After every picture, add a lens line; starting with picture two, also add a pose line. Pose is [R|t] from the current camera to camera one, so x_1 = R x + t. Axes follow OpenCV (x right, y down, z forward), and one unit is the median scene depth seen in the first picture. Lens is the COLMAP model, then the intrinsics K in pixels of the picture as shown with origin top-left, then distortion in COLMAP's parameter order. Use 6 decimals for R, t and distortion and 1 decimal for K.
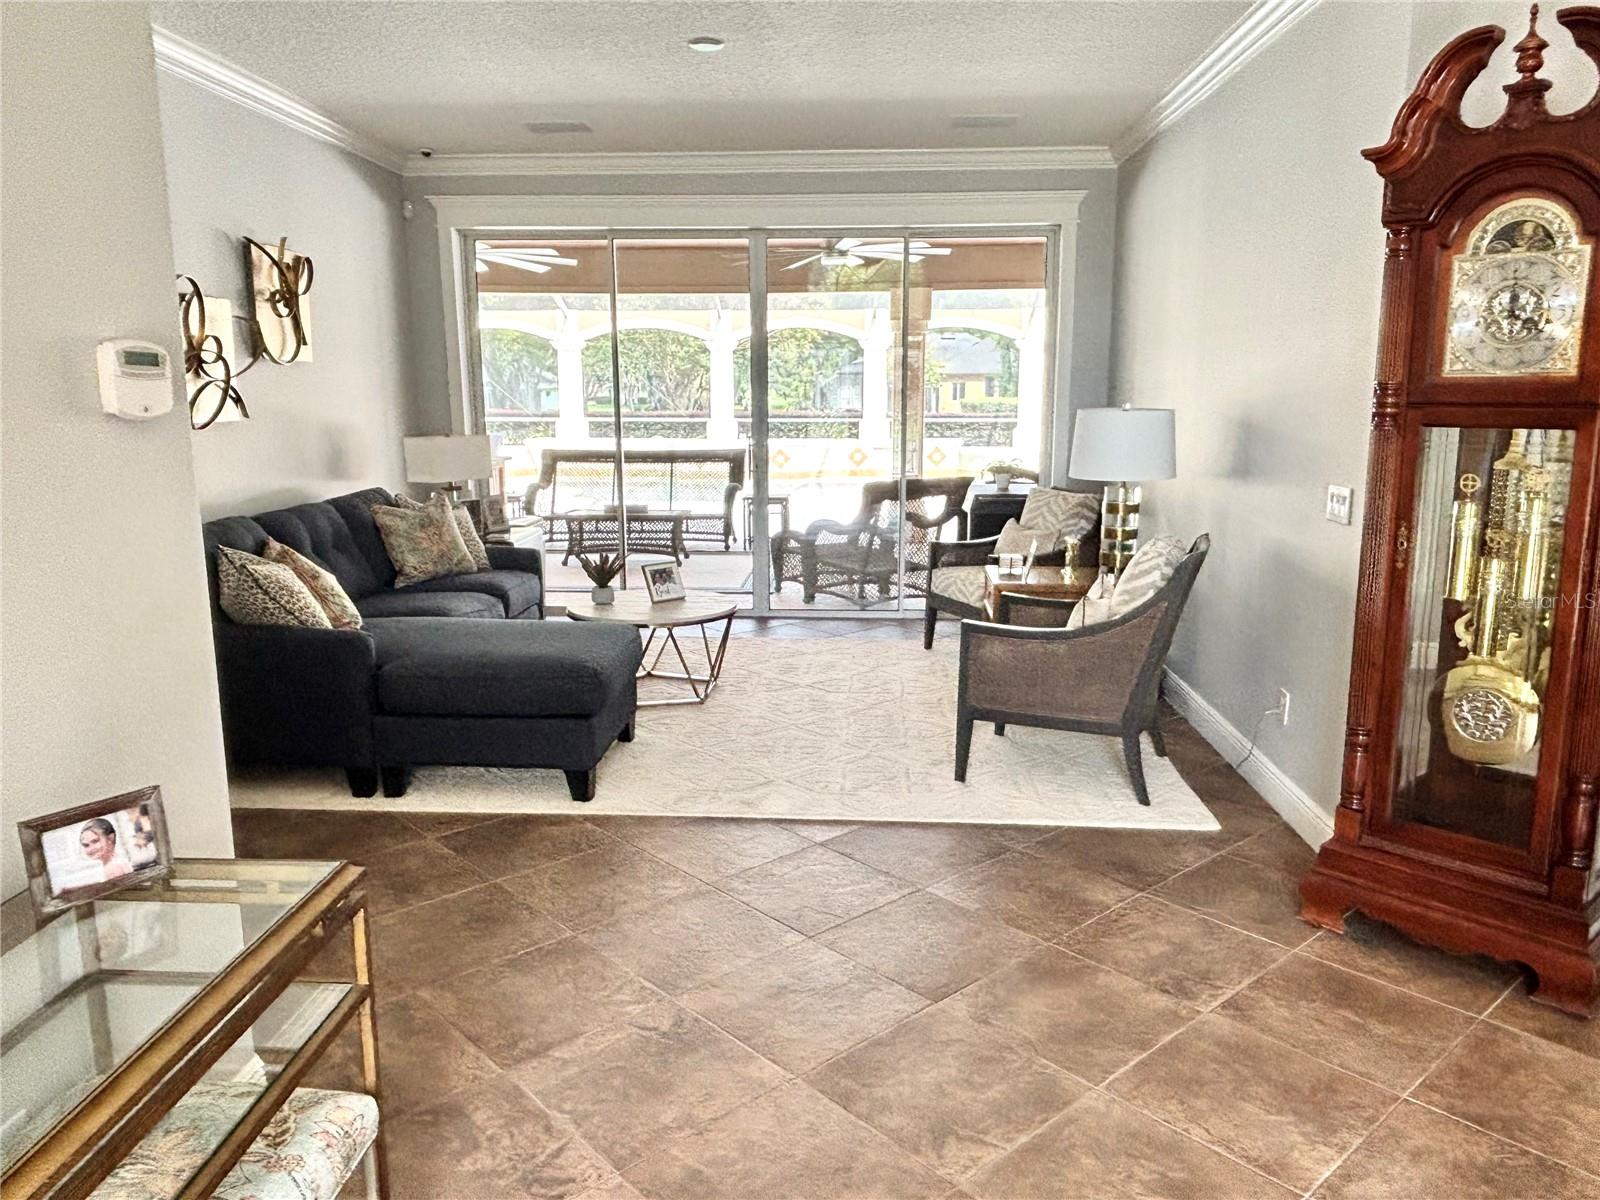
lens RADIAL K [[1143.3, 0, 800.0], [0, 1143.3, 600.0], [0, 0, 1]] dist [0.003677, -0.000011]
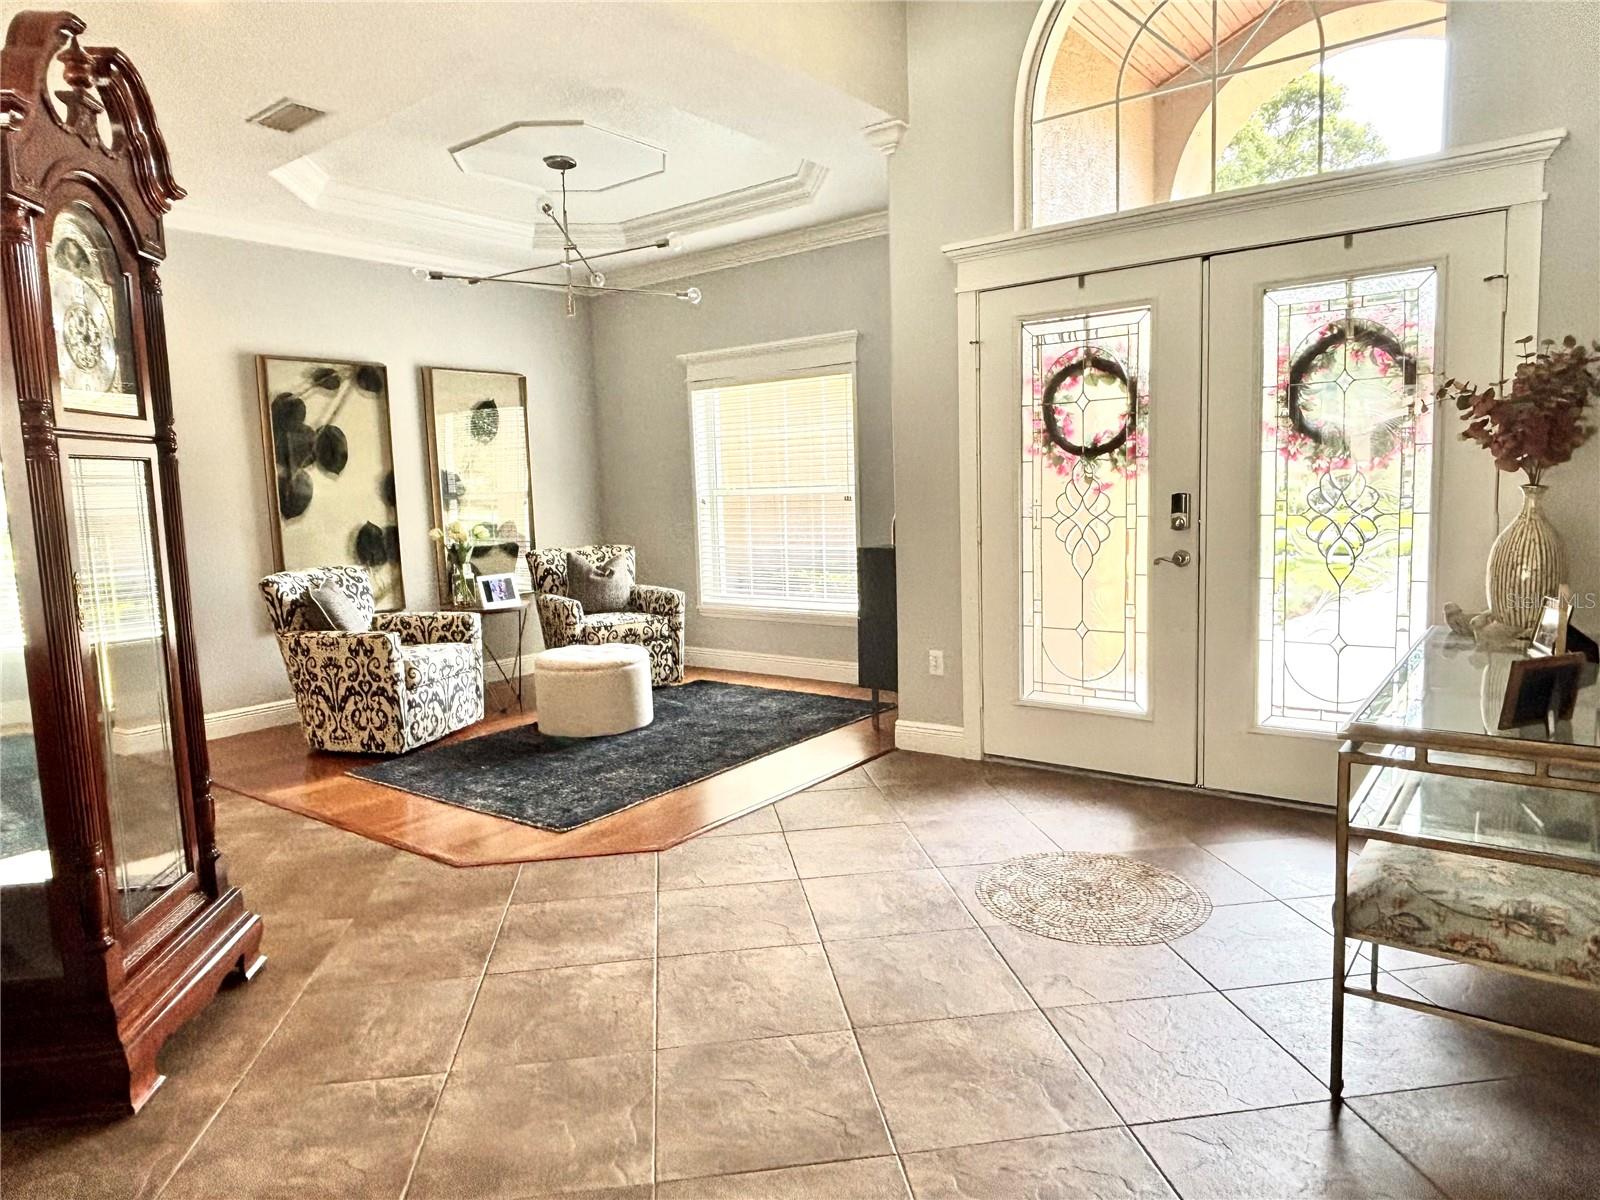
lens RADIAL K [[1008.9, 0, 800.0], [0, 1008.9, 600.0], [0, 0, 1]] dist [-0.000308, -0.000160]
pose [[-0.823201, -0.034783, 0.566683, -0.330585], [0.138620, 0.955601, 0.260023, -0.178534], [-0.550567, 0.292605, -0.781830, 1.388360]]
